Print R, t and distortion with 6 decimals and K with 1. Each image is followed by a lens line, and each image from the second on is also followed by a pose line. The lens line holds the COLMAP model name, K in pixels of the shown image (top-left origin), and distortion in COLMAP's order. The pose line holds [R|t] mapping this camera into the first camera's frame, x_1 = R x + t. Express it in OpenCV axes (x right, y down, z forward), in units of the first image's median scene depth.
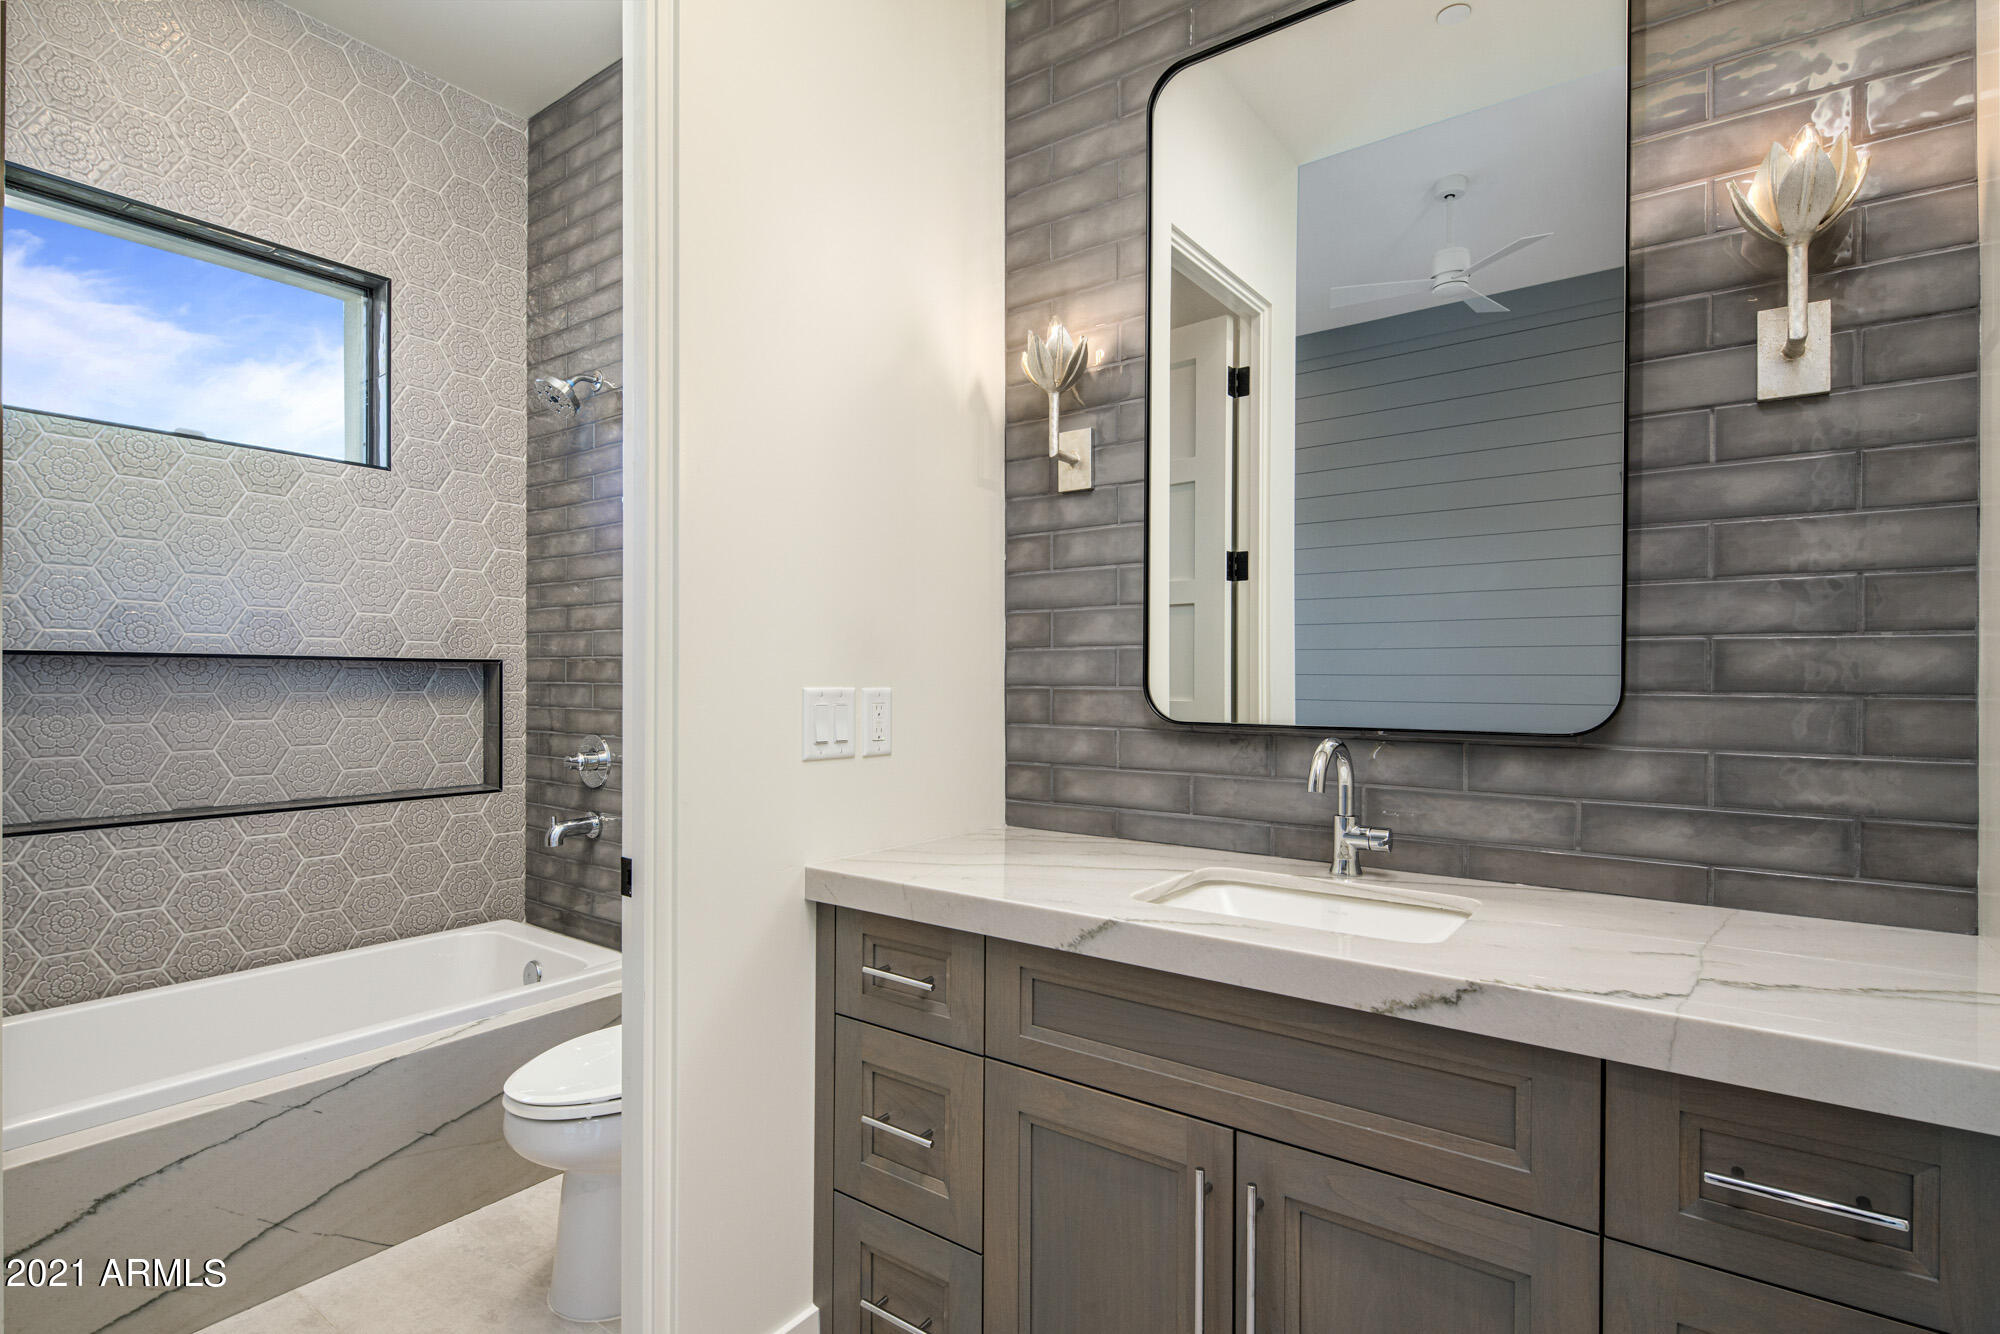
lens RADIAL K [[980.1, 0, 990.5], [0, 980.1, 674.6], [0, 0, 1]] dist [0.011696, -0.001431]
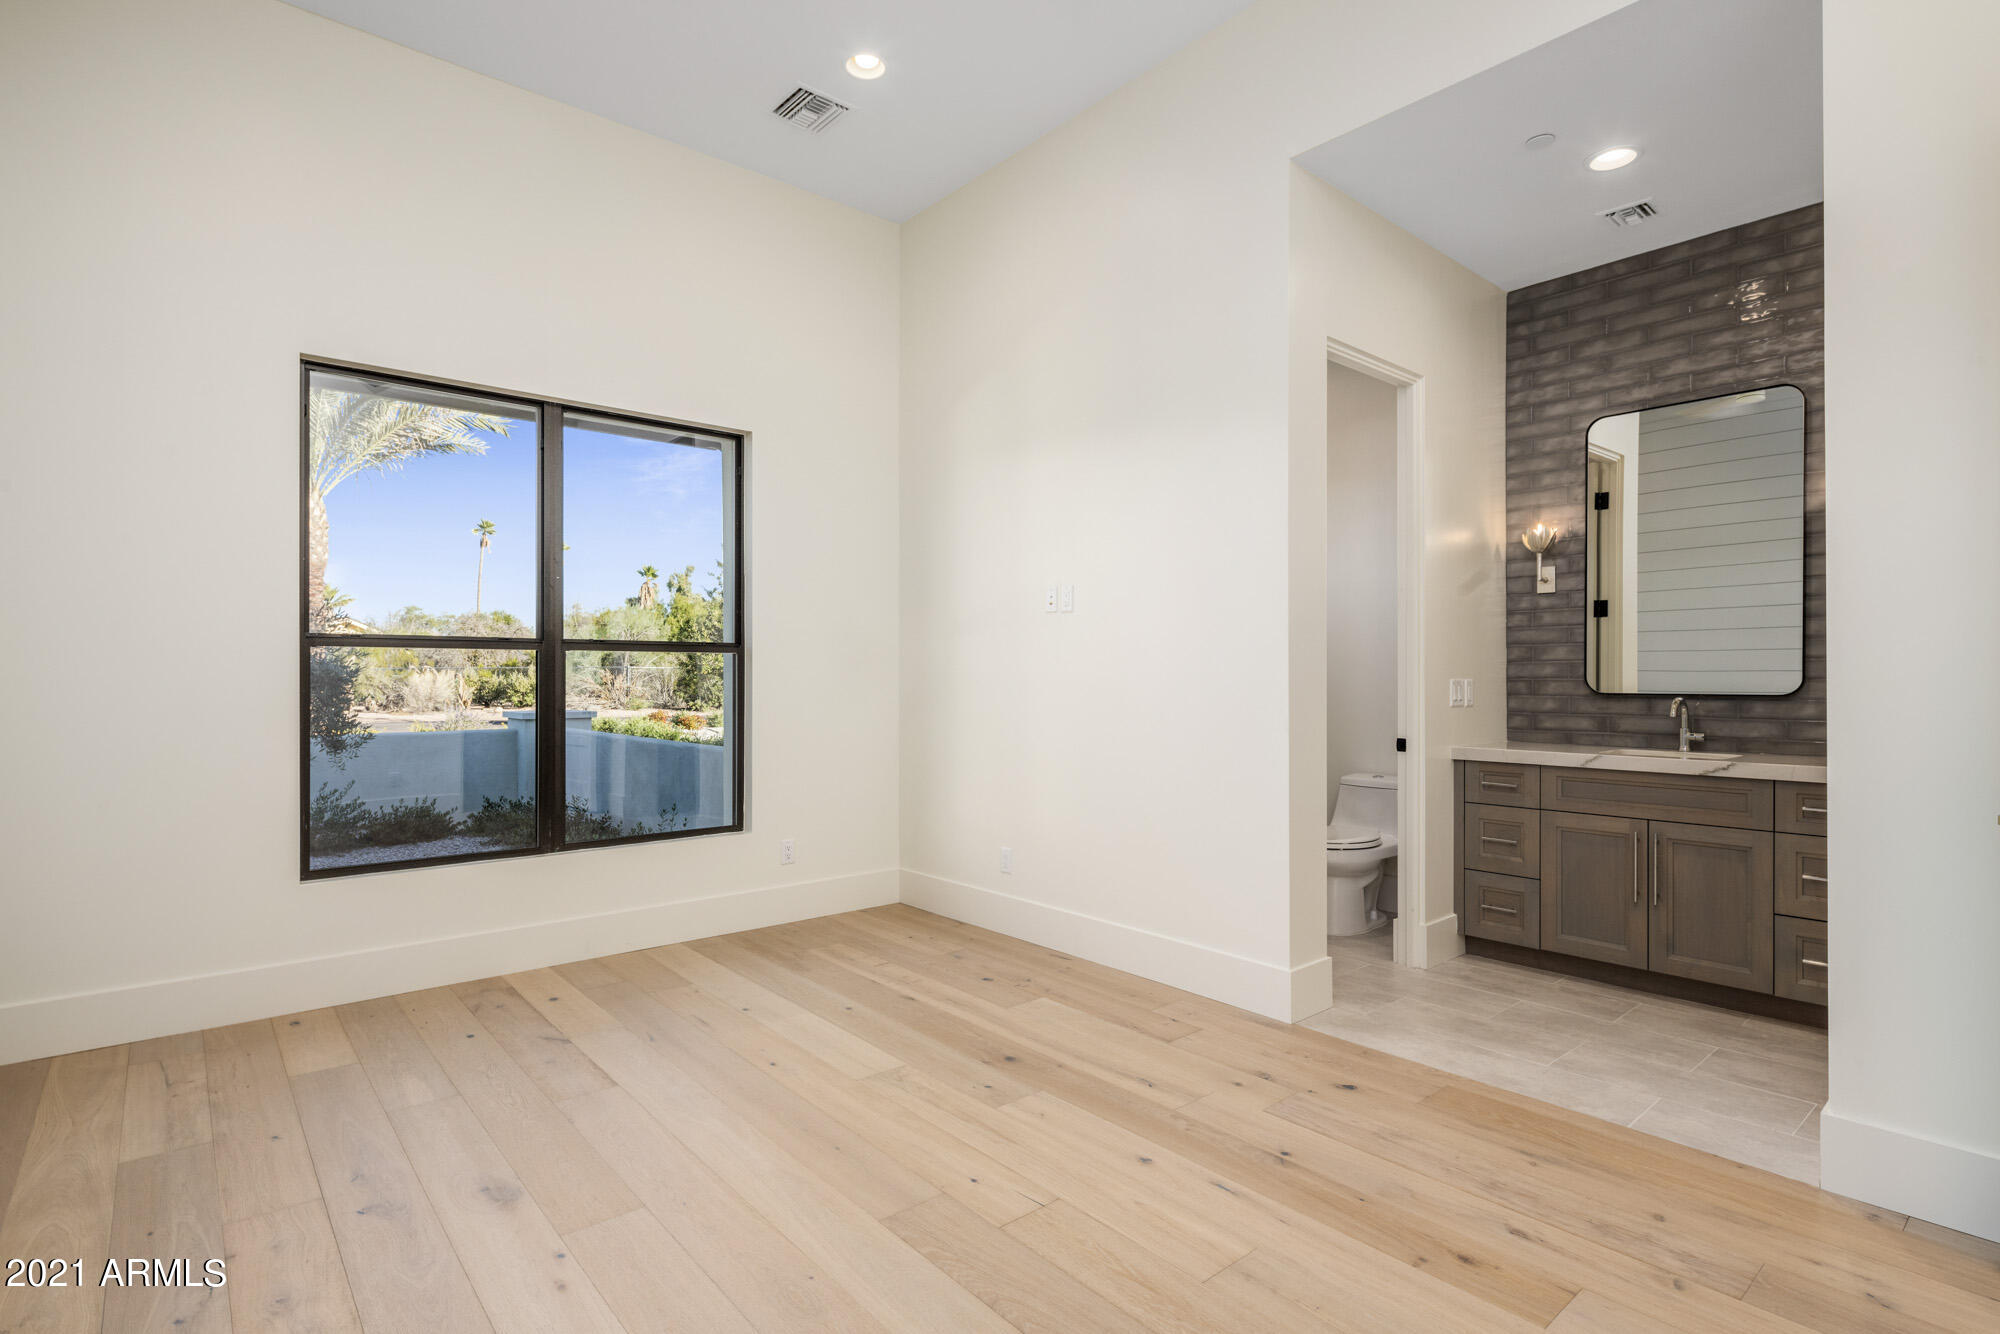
lens RADIAL K [[980.1, 0, 999.0], [0, 980.1, 674.9], [0, 0, 1]] dist [0.011696, -0.001431]
pose [[0.972891, -0.005425, -0.231202, -0.622648], [0.005934, 0.999981, 0.001502, -0.007429], [0.231190, -0.002833, 0.972905, -1.519264]]
